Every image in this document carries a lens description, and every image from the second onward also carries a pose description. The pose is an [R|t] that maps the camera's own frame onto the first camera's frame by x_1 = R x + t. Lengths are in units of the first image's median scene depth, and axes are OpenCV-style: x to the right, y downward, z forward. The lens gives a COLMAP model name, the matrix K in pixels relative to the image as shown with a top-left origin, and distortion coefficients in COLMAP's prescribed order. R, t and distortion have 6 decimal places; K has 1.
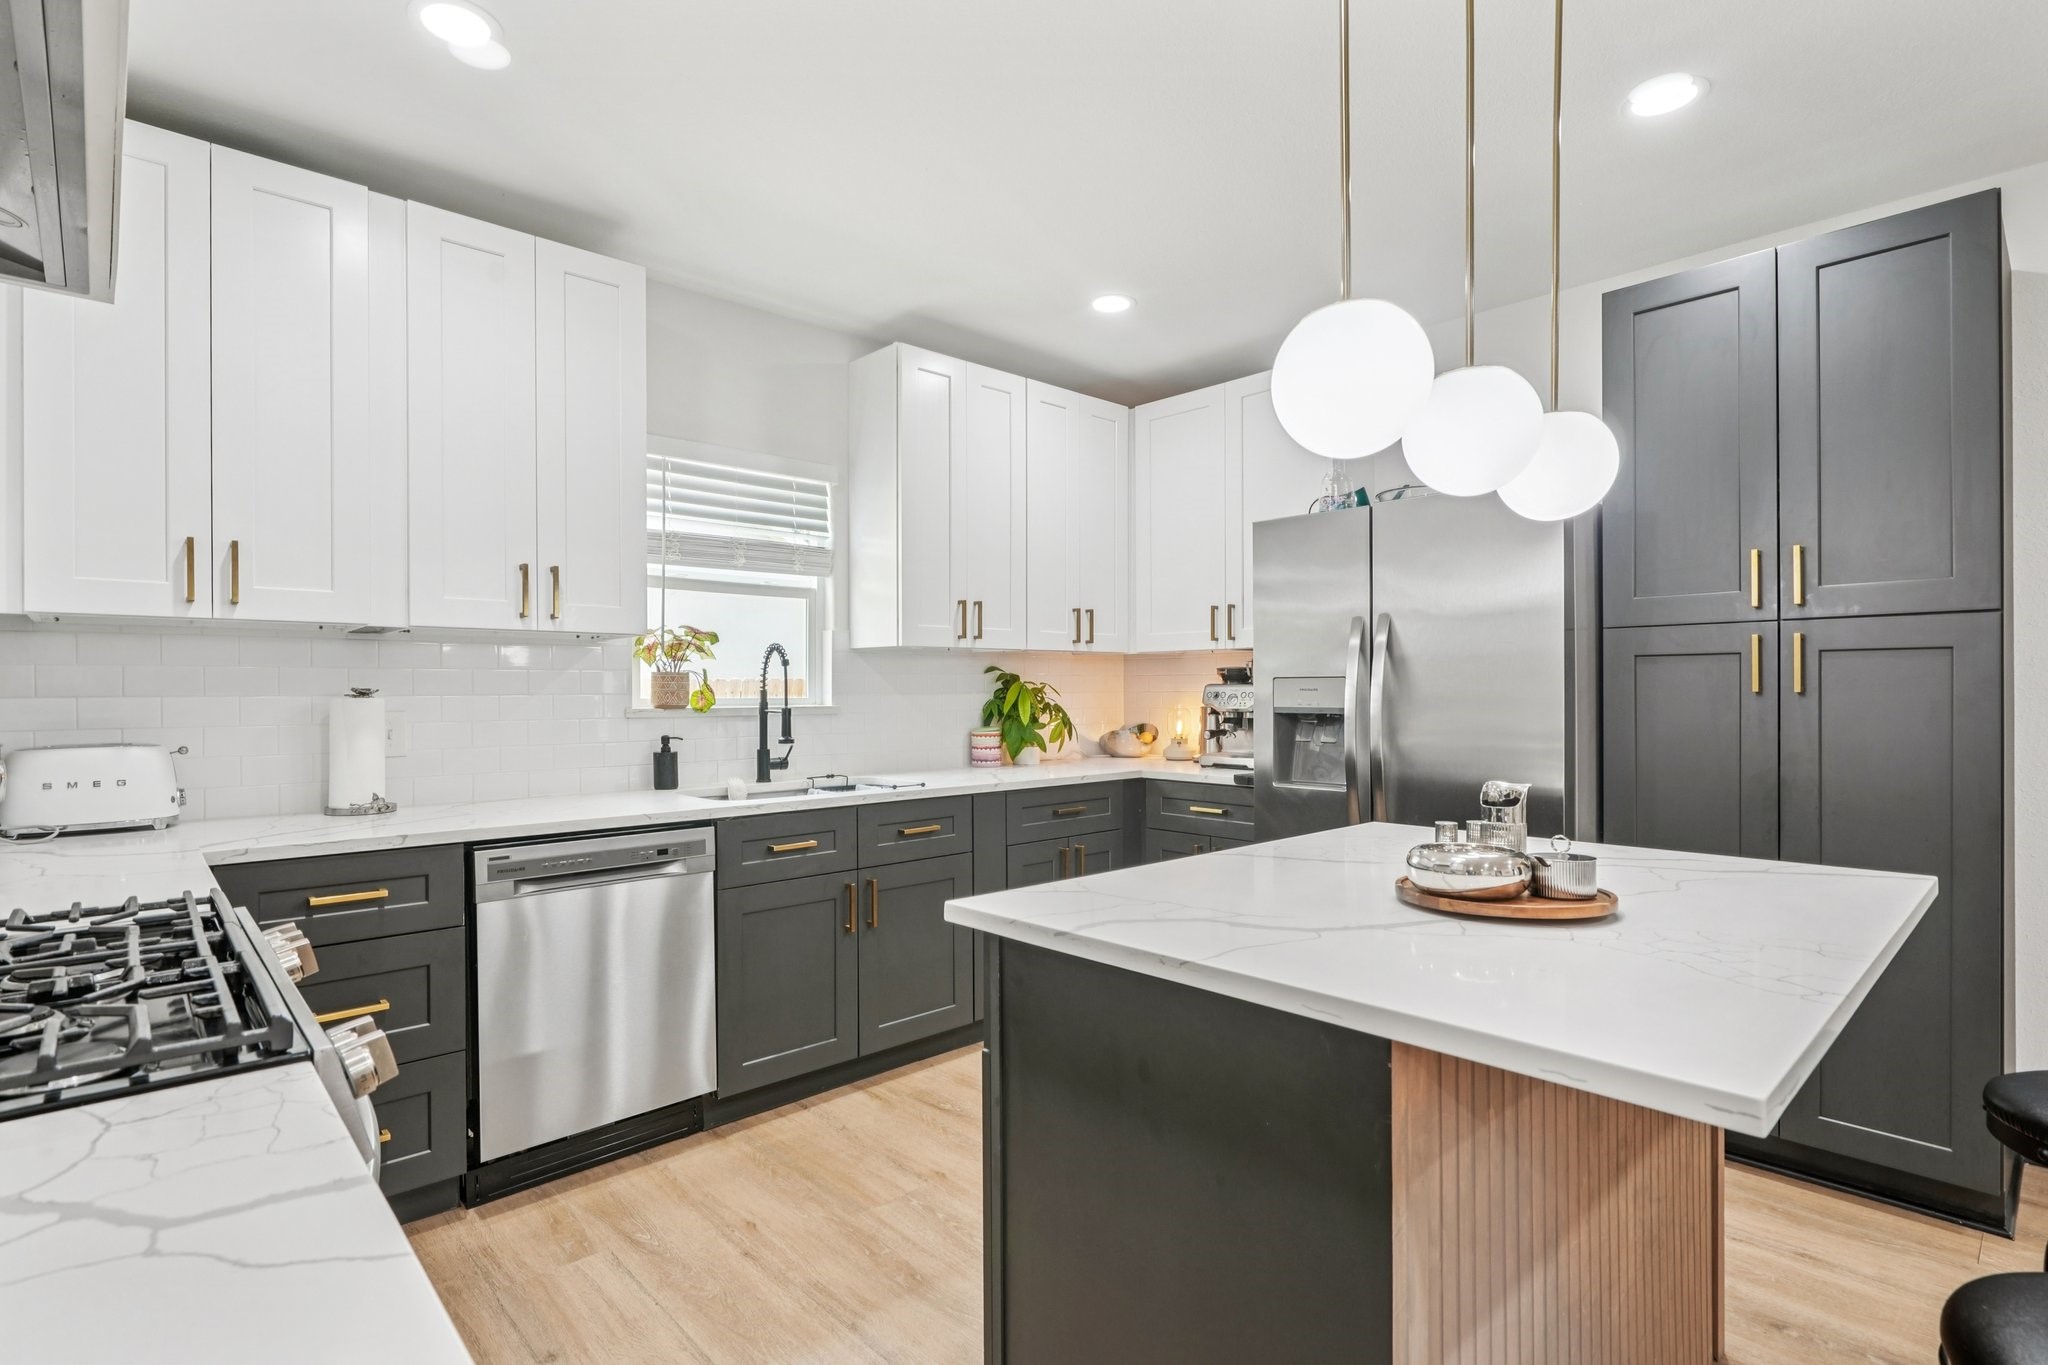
lens RADIAL K [[965.7, 0, 982.1], [0, 965.7, 702.1], [0, 0, 1]] dist [-0.003069, -0.000145]
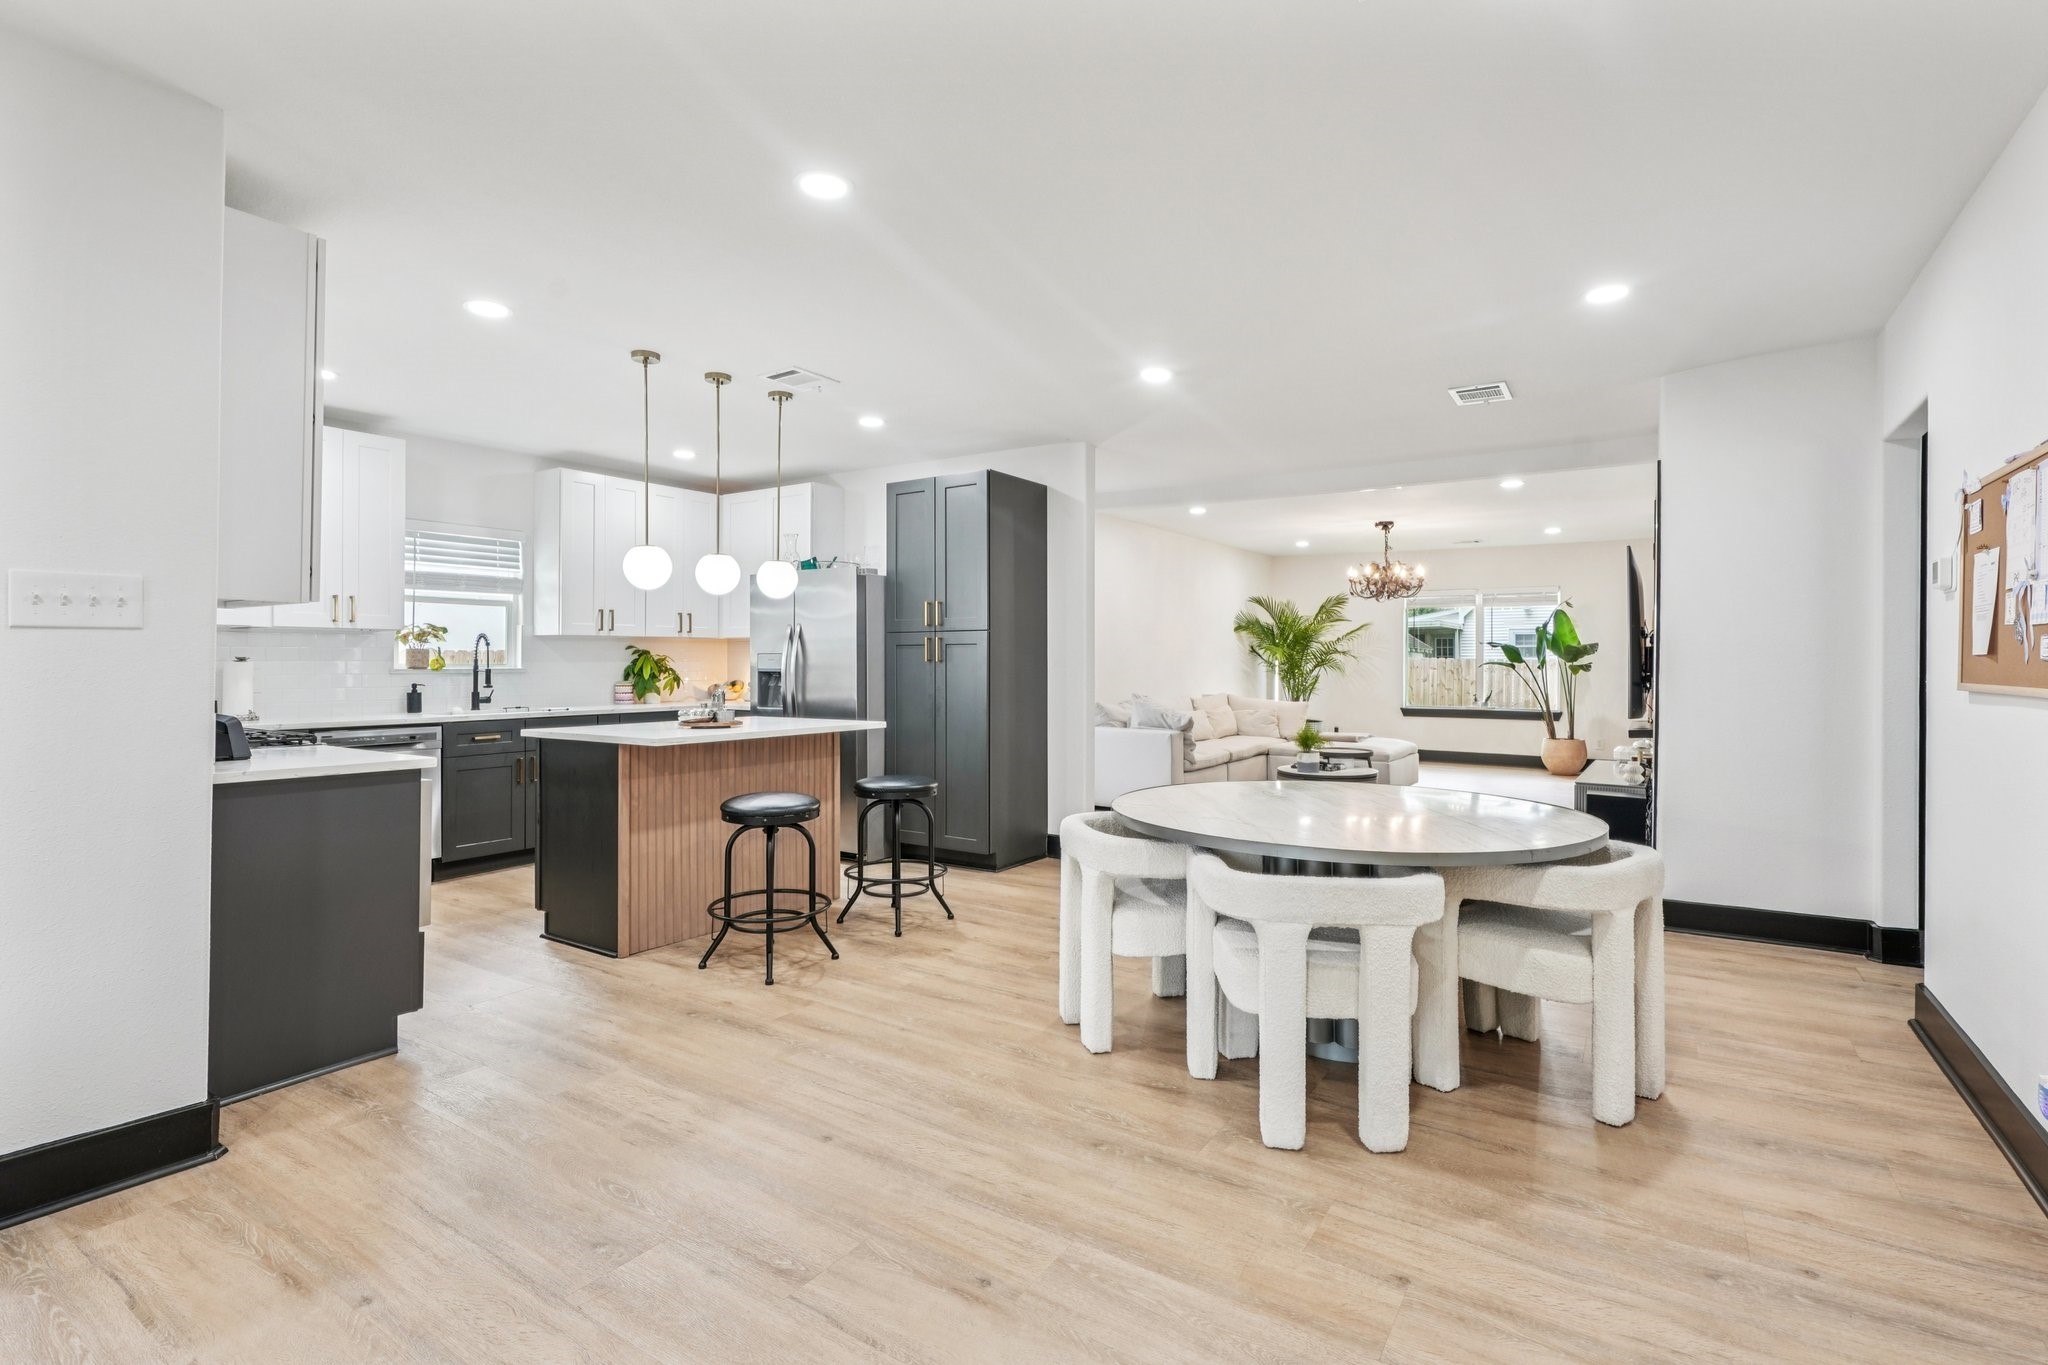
lens RADIAL K [[965.7, 0, 1032.7], [0, 965.7, 652.7], [0, 0, 1]] dist [-0.003069, -0.000145]
pose [[0.966153, 0.005845, 0.257902, 0.308683], [-0.000329, 0.999770, -0.021426, 0.014116], [-0.257968, 0.020616, 0.965933, -0.991900]]
